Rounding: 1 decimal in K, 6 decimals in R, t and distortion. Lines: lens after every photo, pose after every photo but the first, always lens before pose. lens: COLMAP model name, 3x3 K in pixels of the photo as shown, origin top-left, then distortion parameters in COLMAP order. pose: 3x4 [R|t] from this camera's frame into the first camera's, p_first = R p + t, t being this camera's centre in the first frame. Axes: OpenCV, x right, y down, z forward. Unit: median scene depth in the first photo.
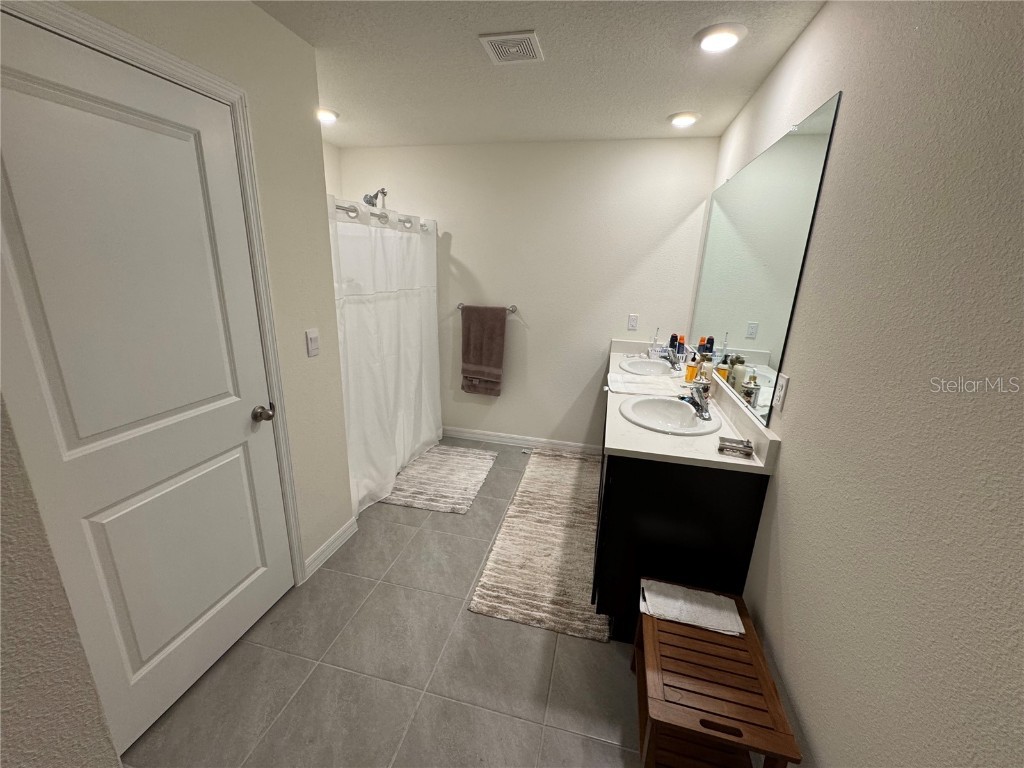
lens RADIAL K [[411.2, 0, 513.2], [0, 411.2, 383.0], [0, 0, 1]] dist [-0.002585, -0.000023]
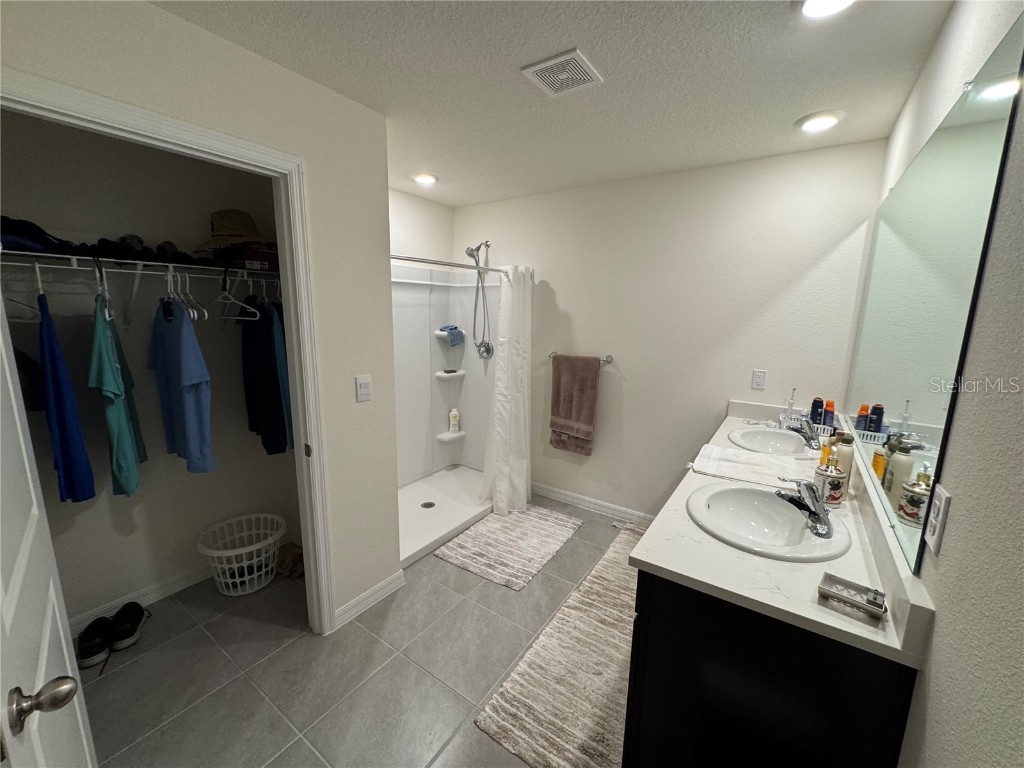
lens RADIAL K [[411.2, 0, 513.2], [0, 411.2, 383.0], [0, 0, 1]] dist [-0.002585, -0.000023]
pose [[0.933899, 0.044345, -0.354776, 0.154395], [-0.083954, 0.991734, -0.097036, -0.031034], [0.347540, 0.120407, 0.929902, 0.129423]]
